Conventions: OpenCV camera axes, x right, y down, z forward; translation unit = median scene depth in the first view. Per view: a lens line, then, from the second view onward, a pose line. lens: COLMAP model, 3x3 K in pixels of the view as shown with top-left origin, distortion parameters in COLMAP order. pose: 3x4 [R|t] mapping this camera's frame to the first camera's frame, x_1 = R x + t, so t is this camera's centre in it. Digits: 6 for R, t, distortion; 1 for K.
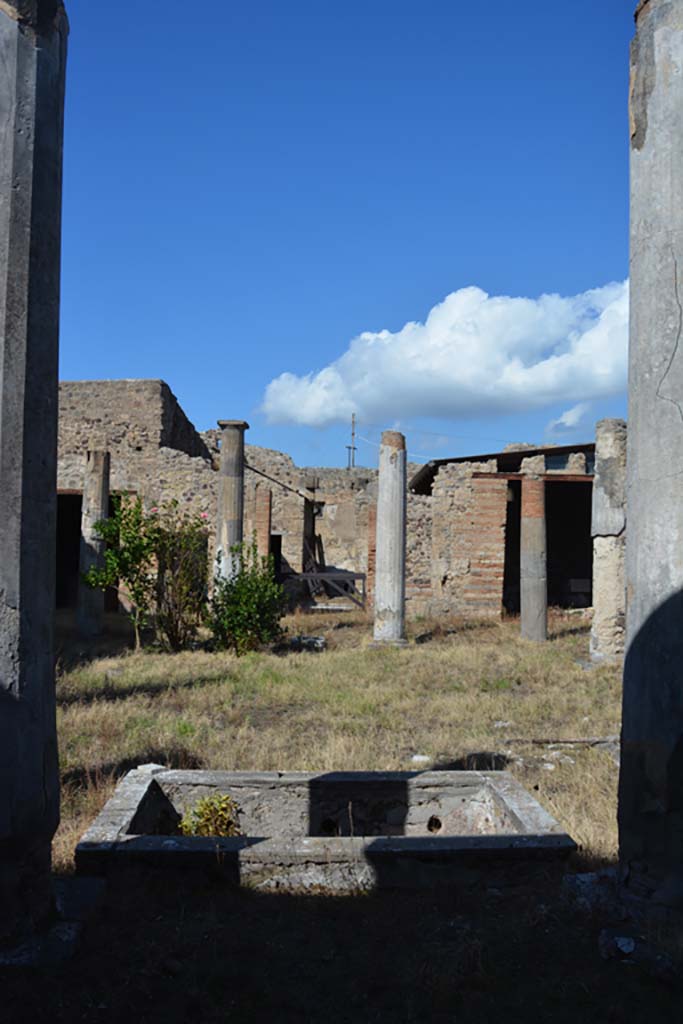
lens RADIAL K [[834.9, 0, 338.3], [0, 834.9, 520.5], [0, 0, 1]] dist [-0.139808, 0.075818]
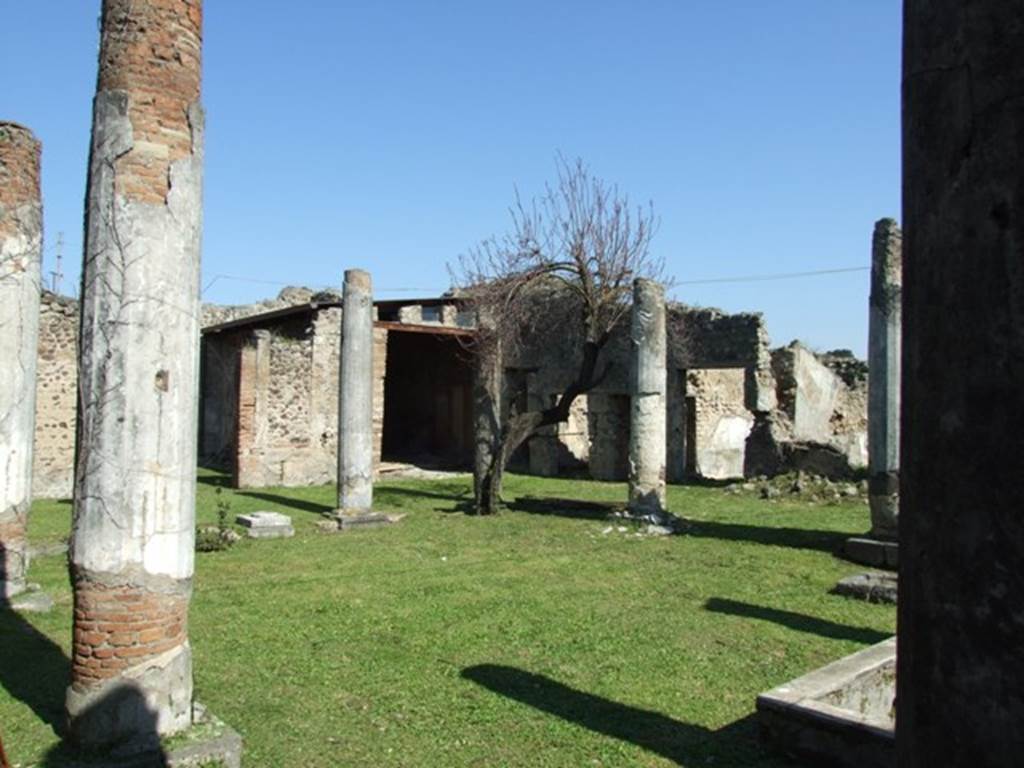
lens RADIAL K [[857.6, 0, 547.7], [0, 857.6, 370.4], [0, 0, 1]] dist [-0.050520, 0.039939]
pose [[0.777553, 0.021478, 0.628451, -0.344254], [-0.023004, 0.999719, -0.005705, -0.001811], [-0.628397, -0.010021, 0.777828, 0.176490]]
